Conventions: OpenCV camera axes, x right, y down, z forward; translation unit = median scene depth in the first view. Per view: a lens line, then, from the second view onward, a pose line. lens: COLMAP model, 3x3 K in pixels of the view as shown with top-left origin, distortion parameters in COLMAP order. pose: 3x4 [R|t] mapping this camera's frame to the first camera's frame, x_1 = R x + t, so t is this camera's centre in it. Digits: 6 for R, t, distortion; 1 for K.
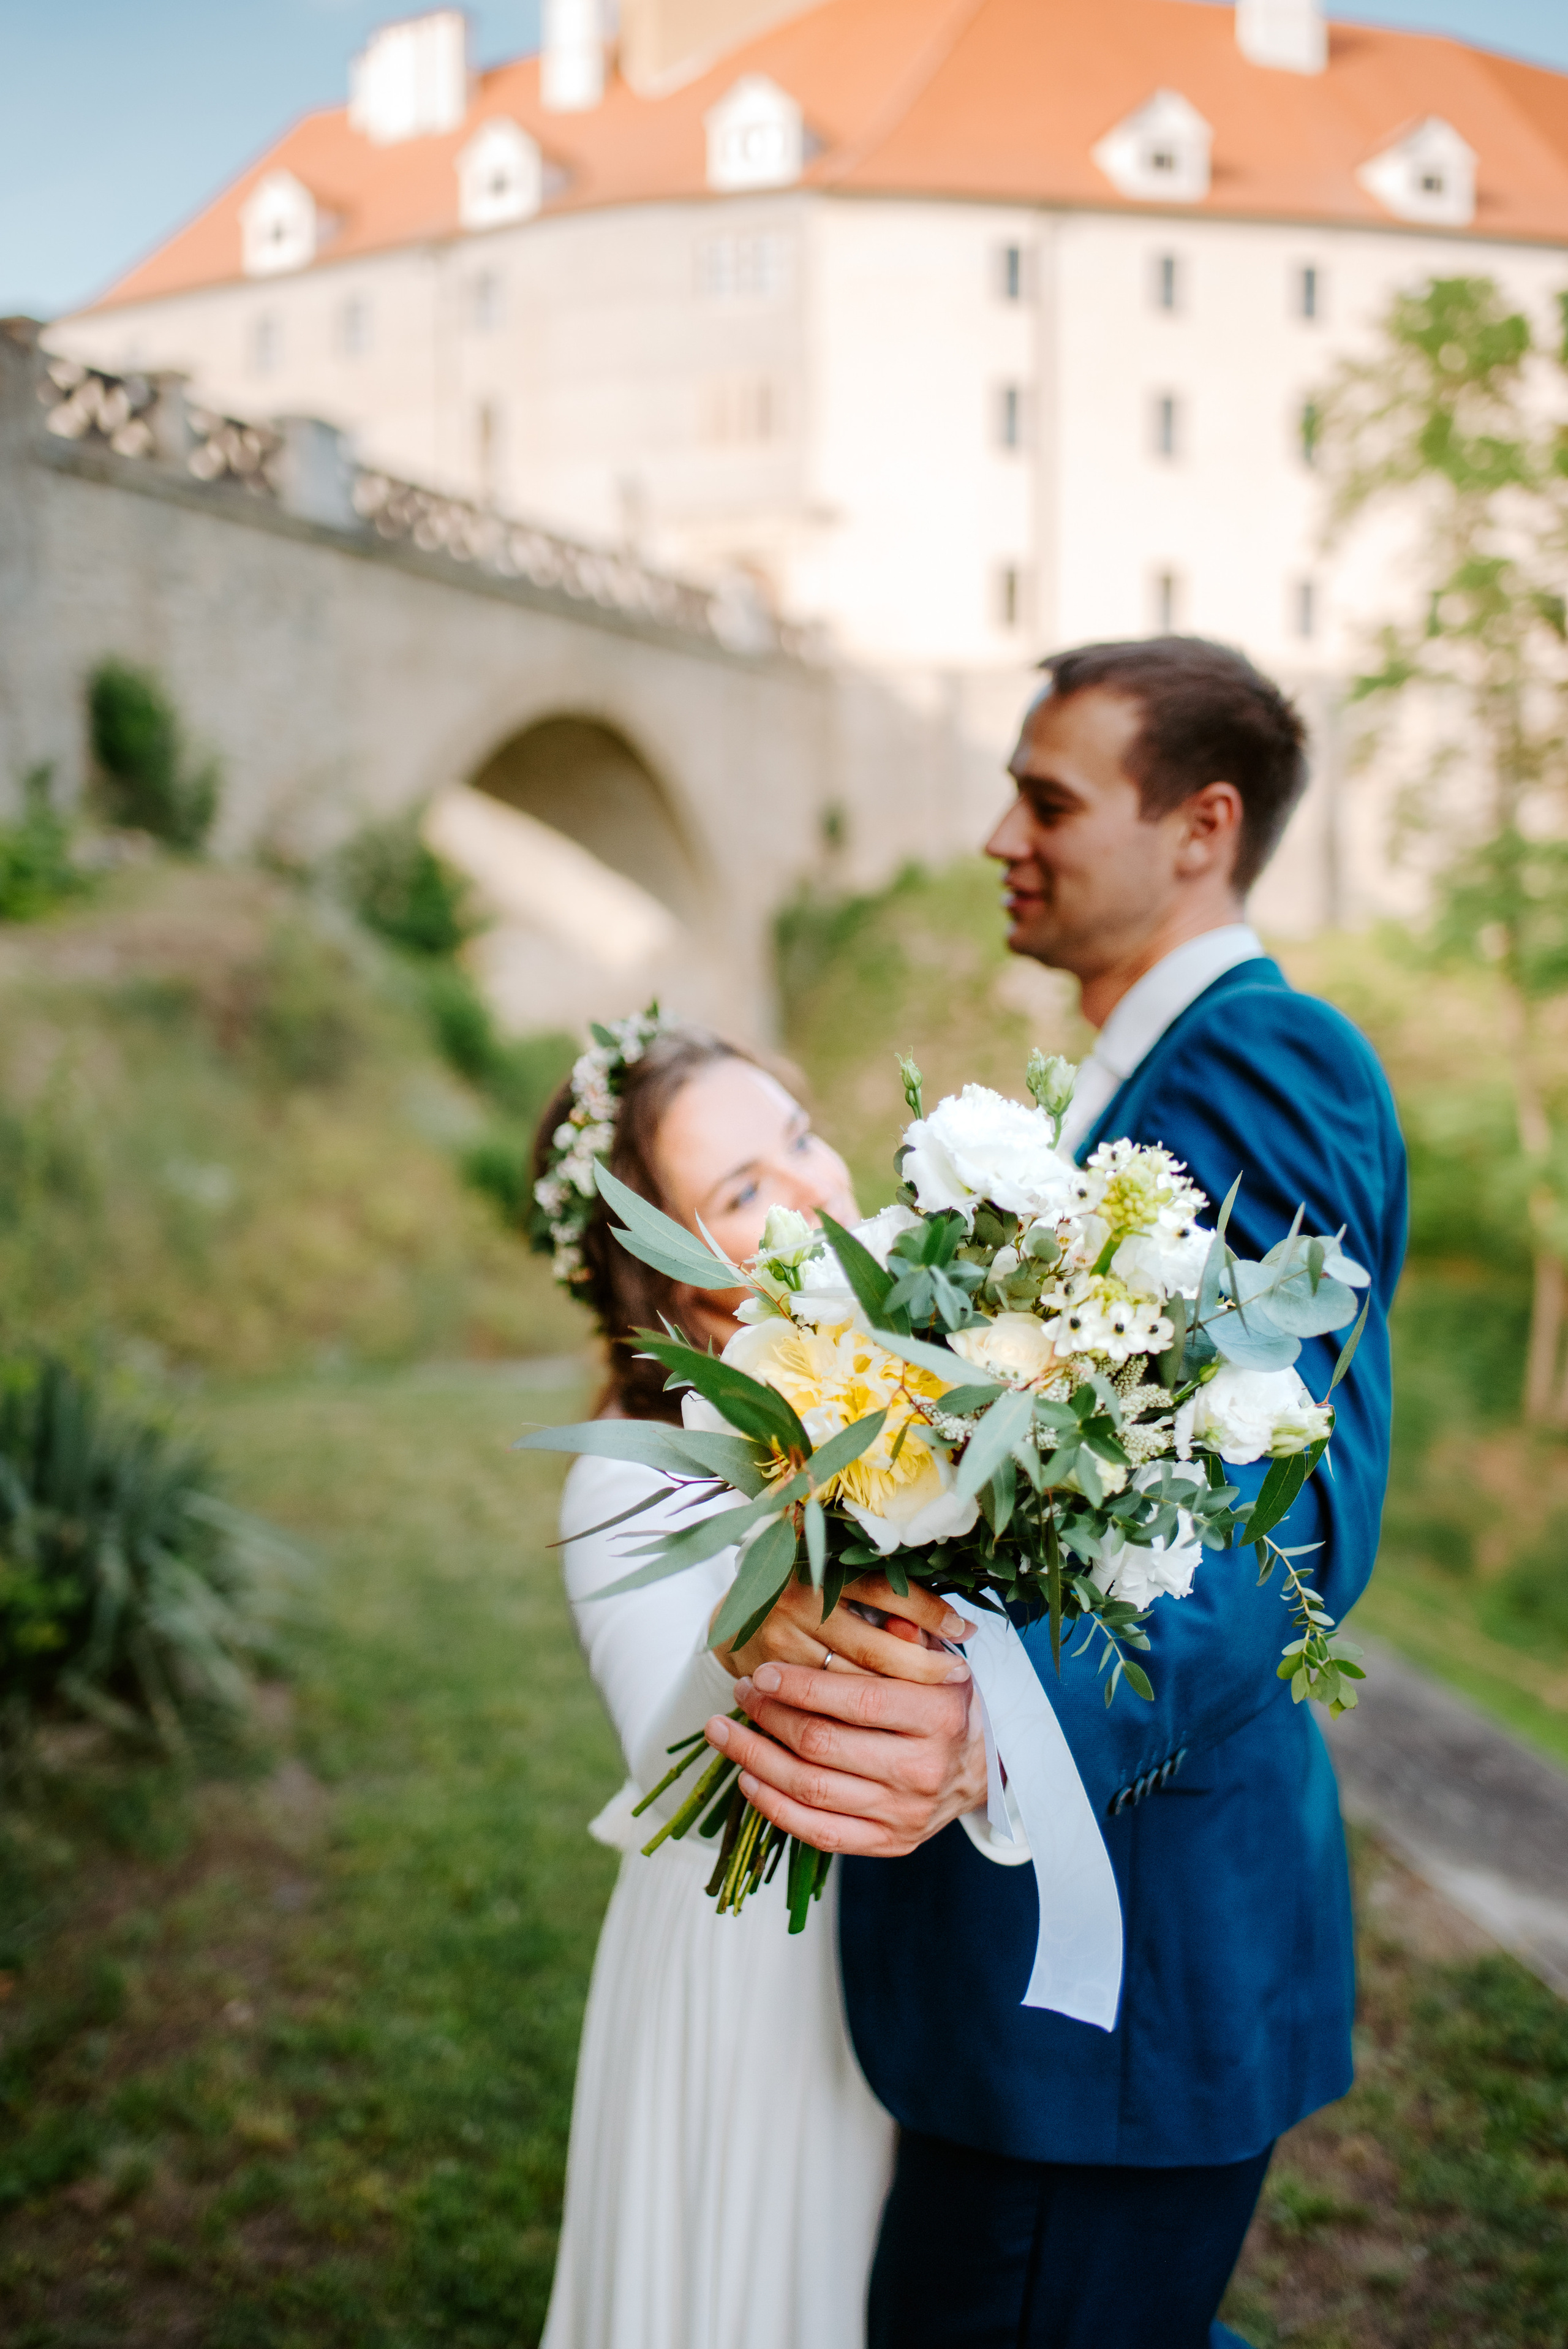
lens RADIAL K [[2357.8, 0, 784.0], [0, 2357.8, 1174.5], [0, 0, 1]] dist [-0.080758, 0.008738]
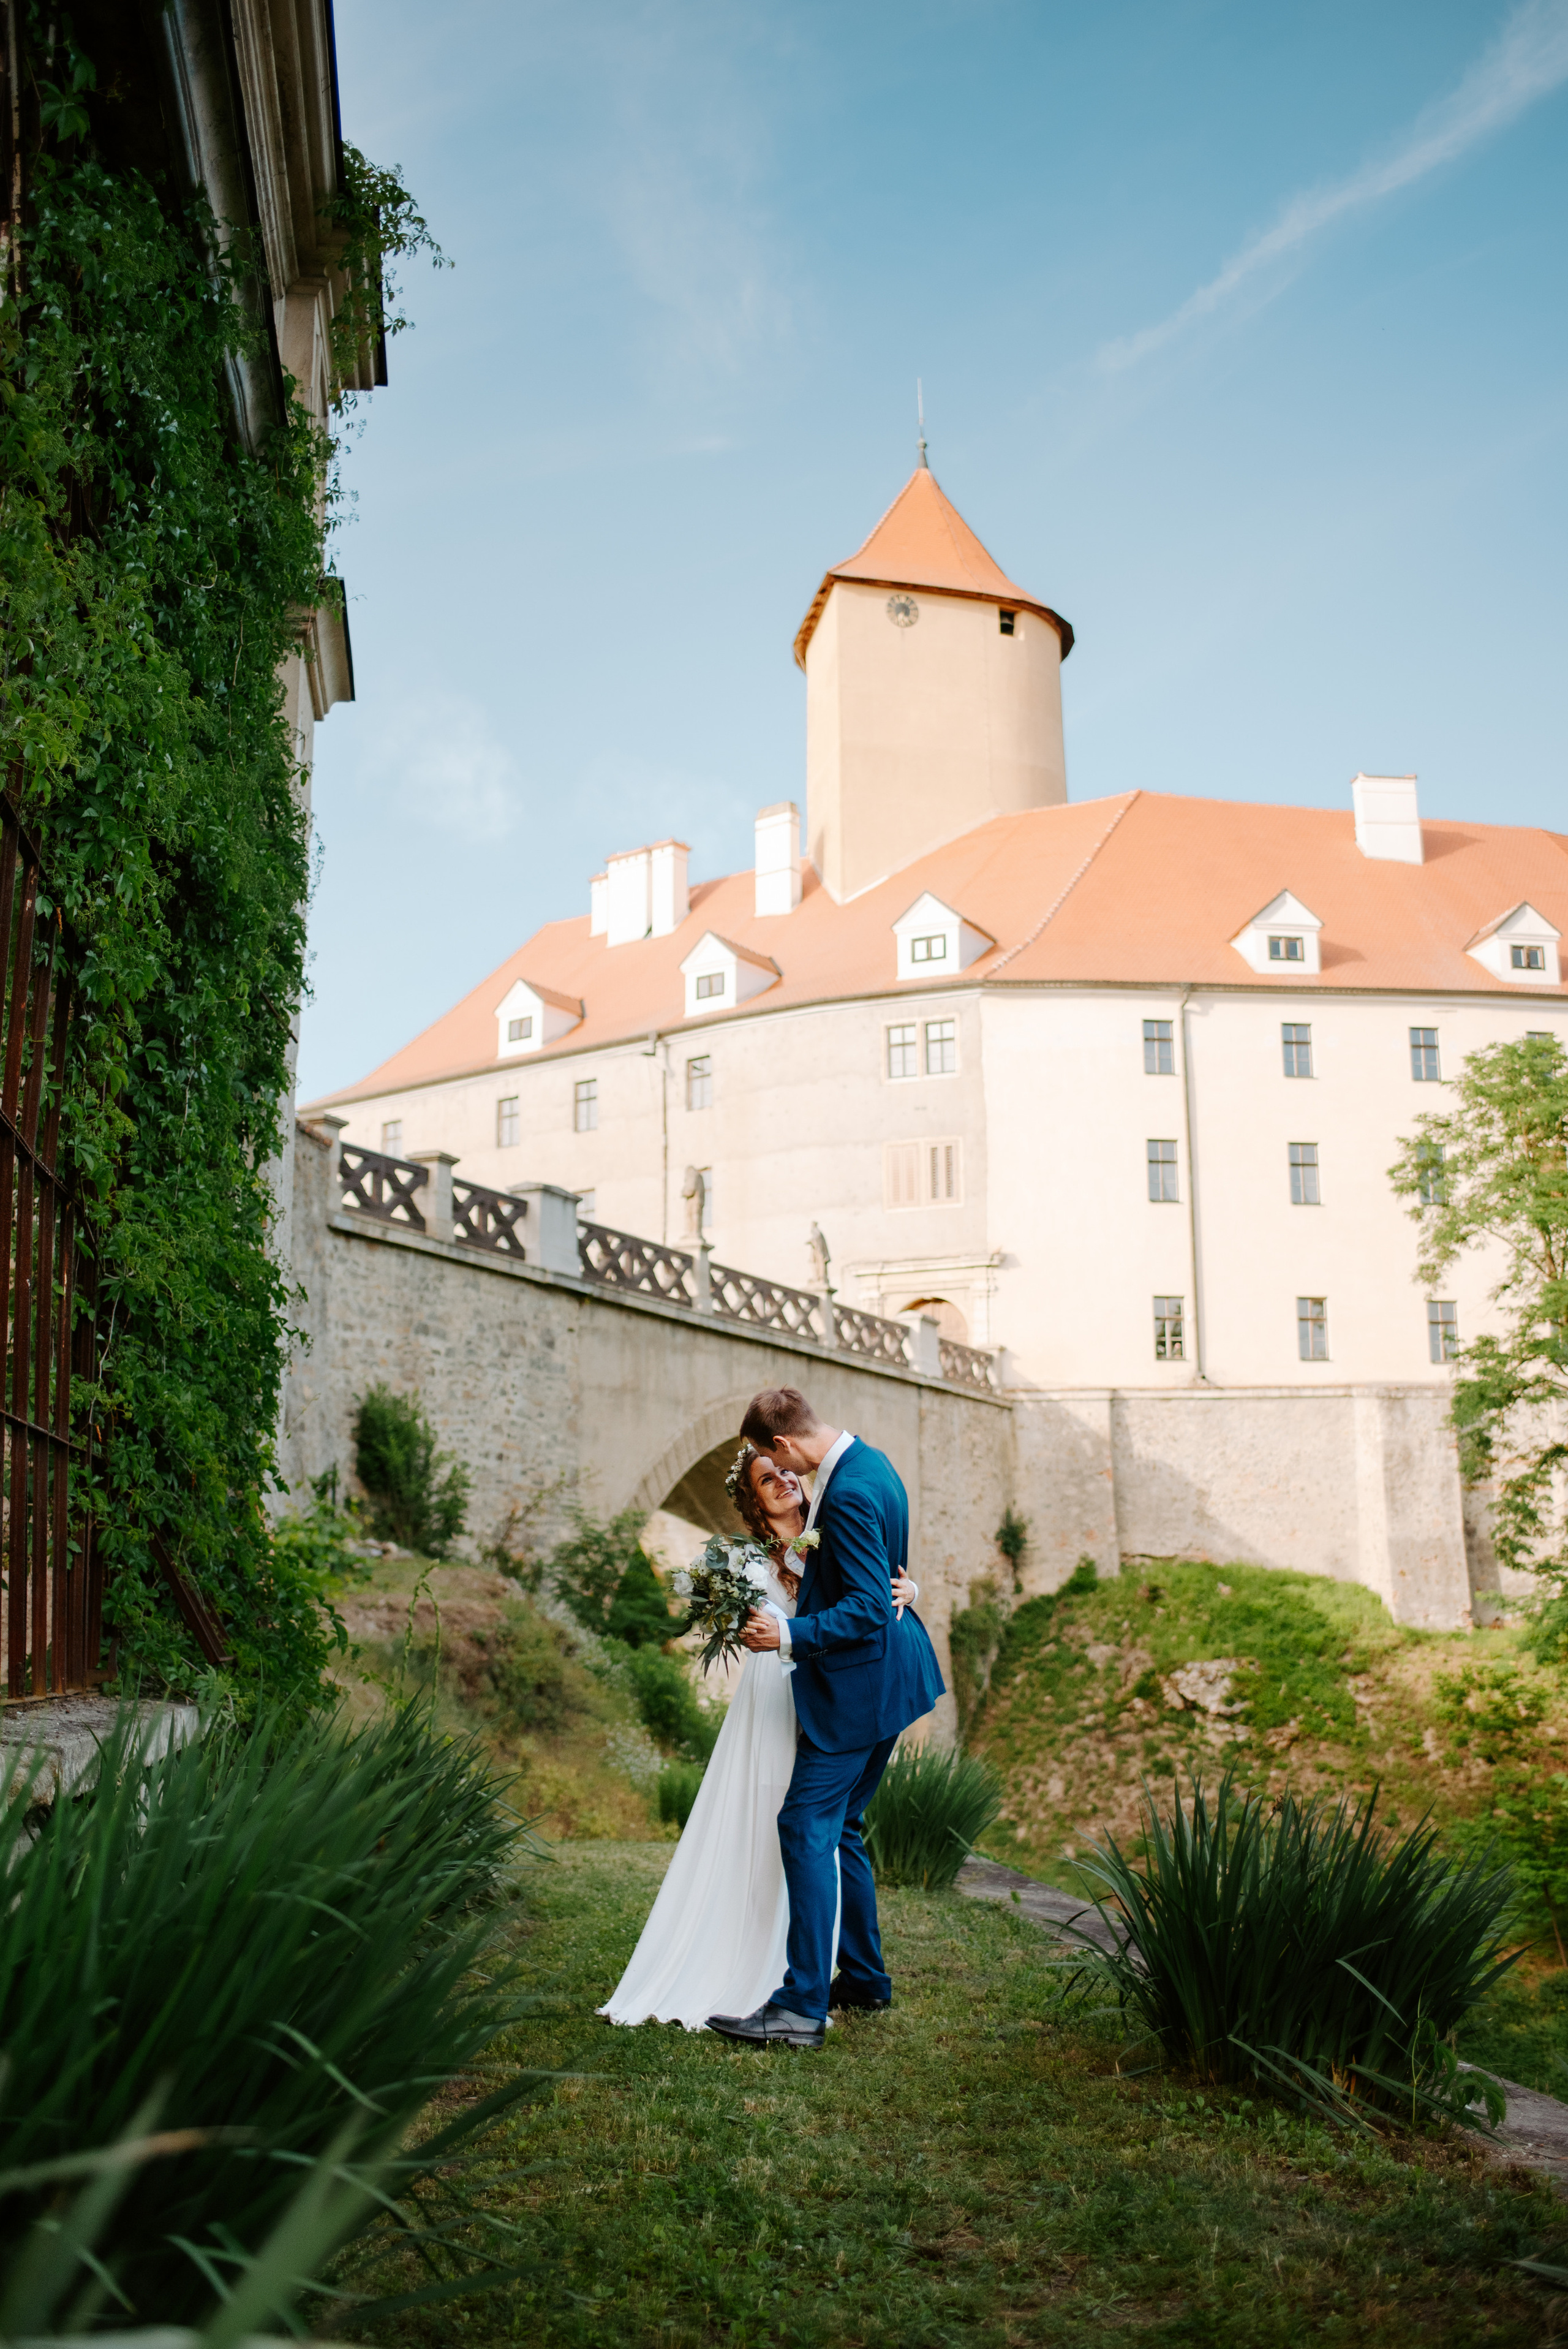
lens RADIAL K [[2357.8, 0, 784.0], [0, 2357.8, 1174.5], [0, 0, 1]] dist [-0.080758, 0.008738]
pose [[0.995625, -0.025896, -0.089781, 0.022674], [-0.002477, 0.953179, -0.302398, 0.027489], [0.093409, 0.301297, 0.948944, -0.117204]]
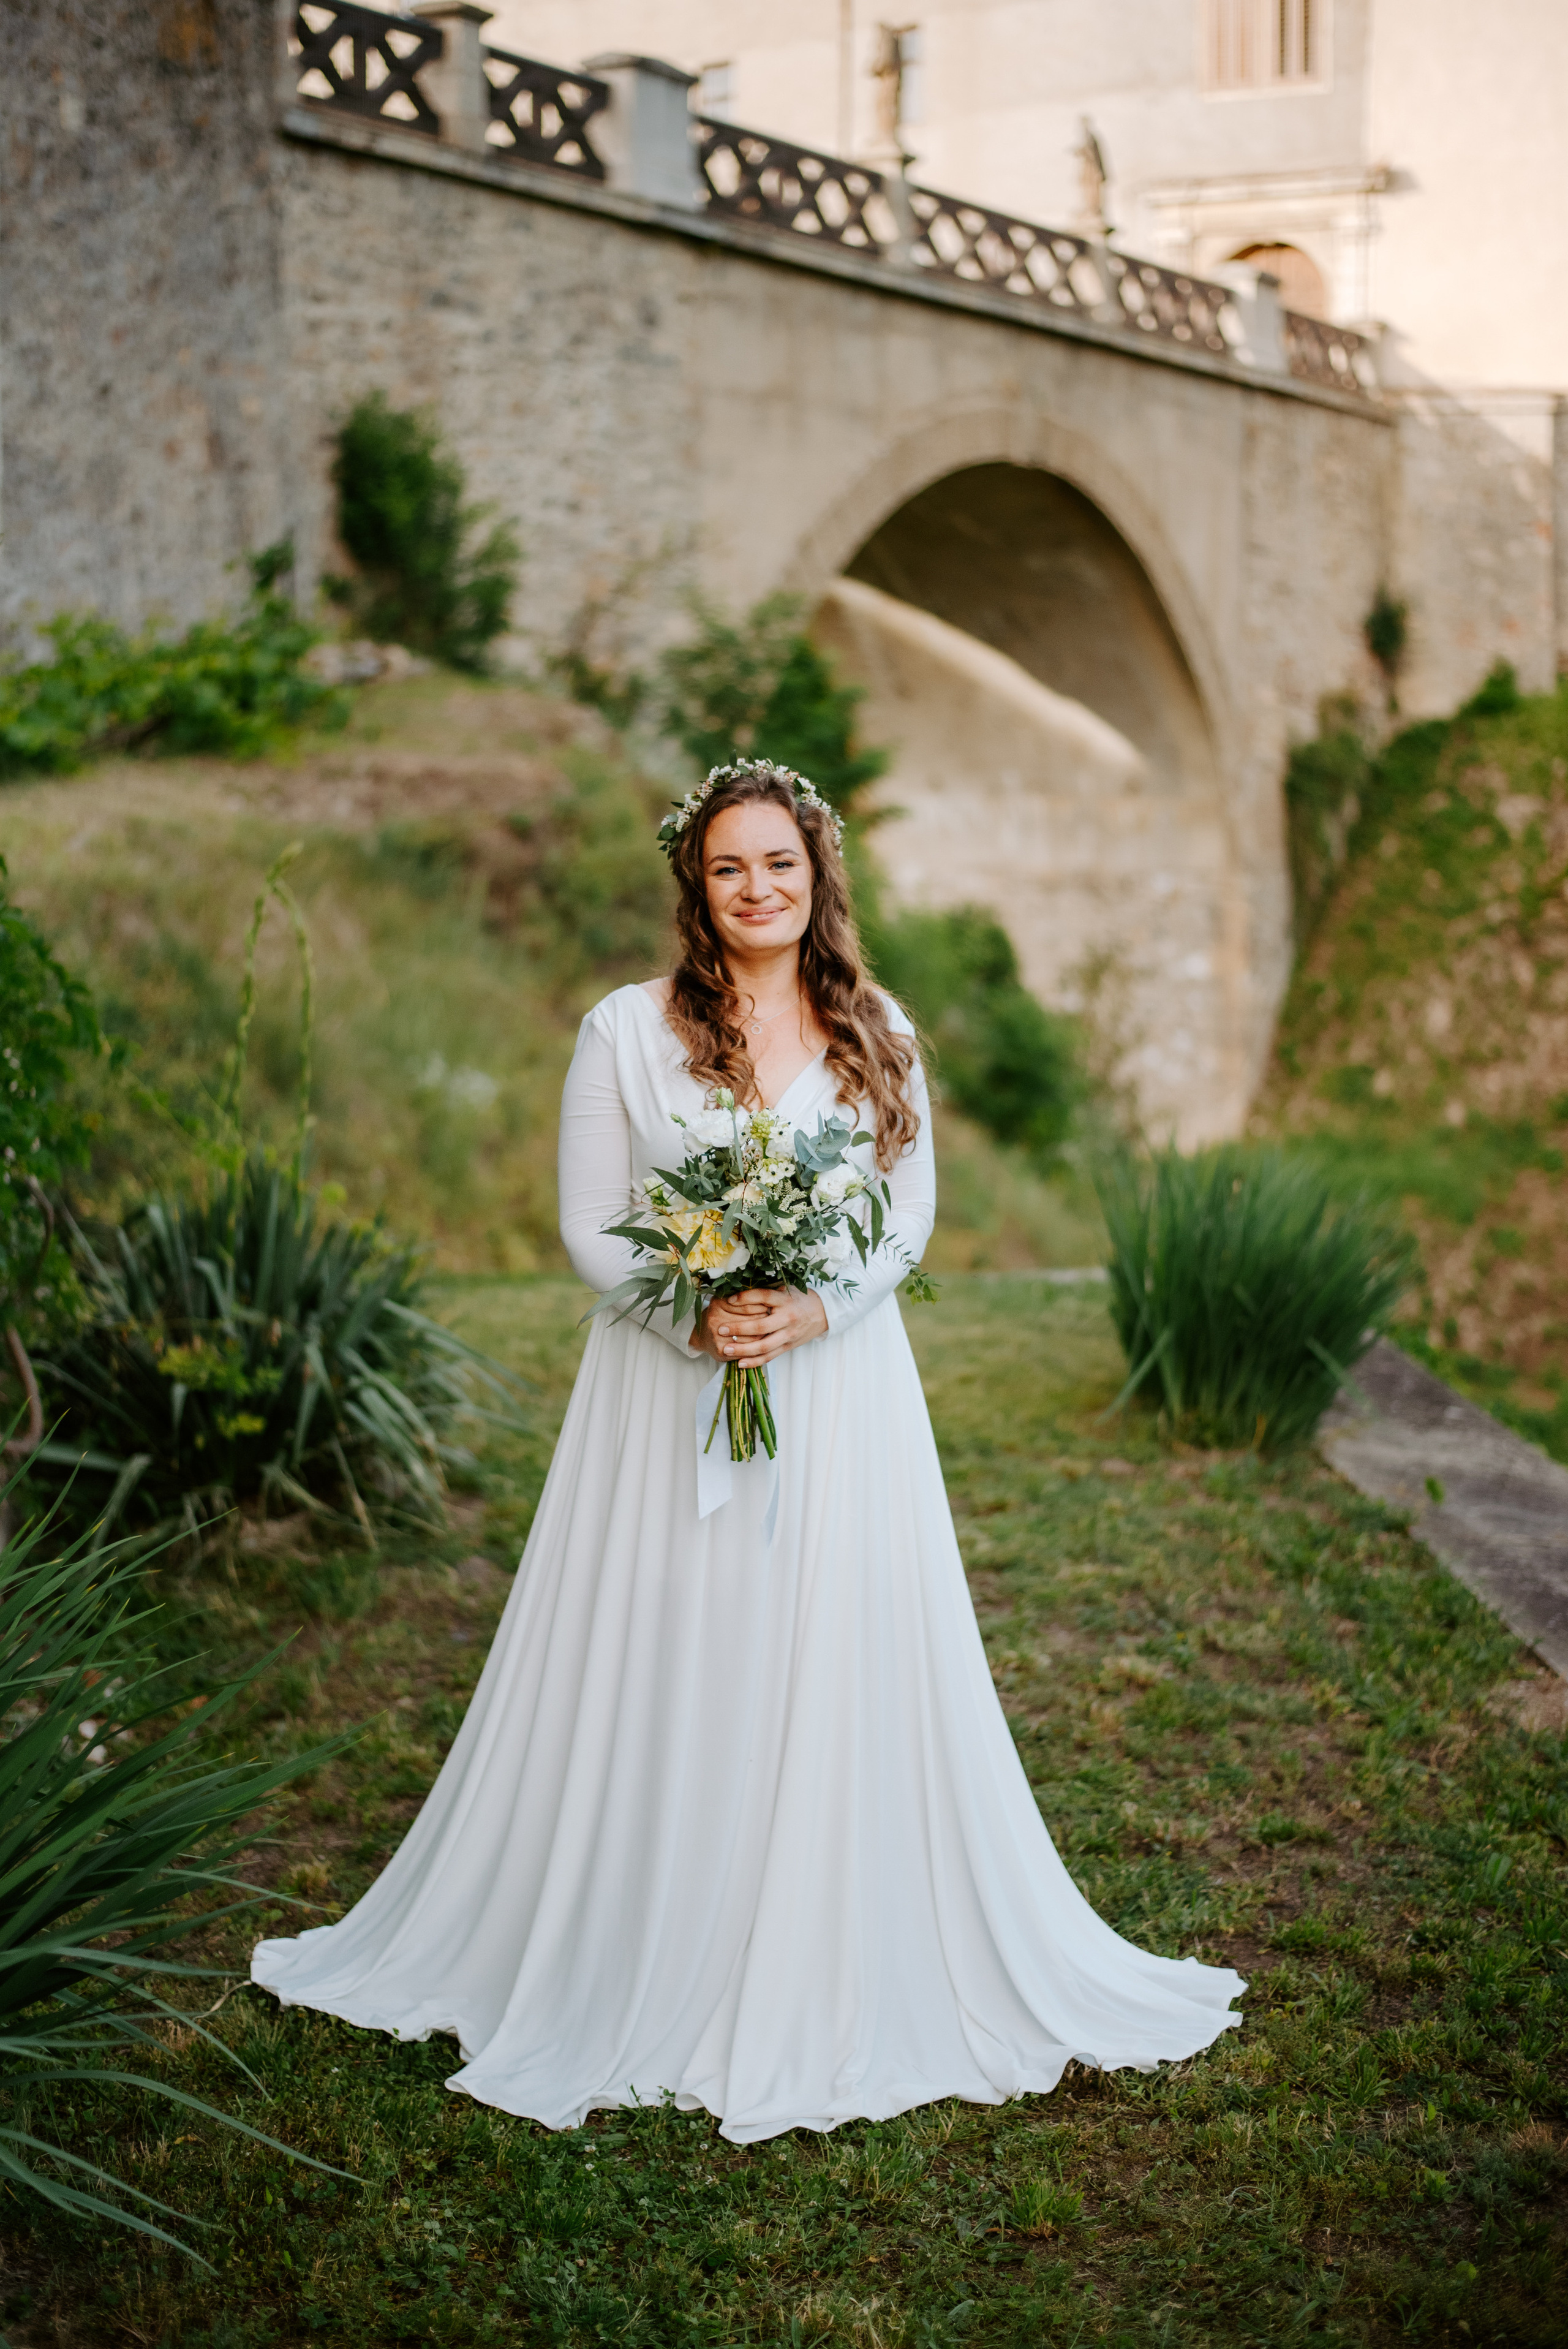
lens RADIAL K [[3511.7, 0, 784.0], [0, 3511.7, 1174.5], [0, 0, 1]] dist [-0.078597, -0.085369]
pose [[0.986722, 0.021165, -0.161035, 0.018824], [-0.019805, 0.999753, 0.010044, 0.007692], [0.161208, -0.006721, 0.986898, -0.056192]]
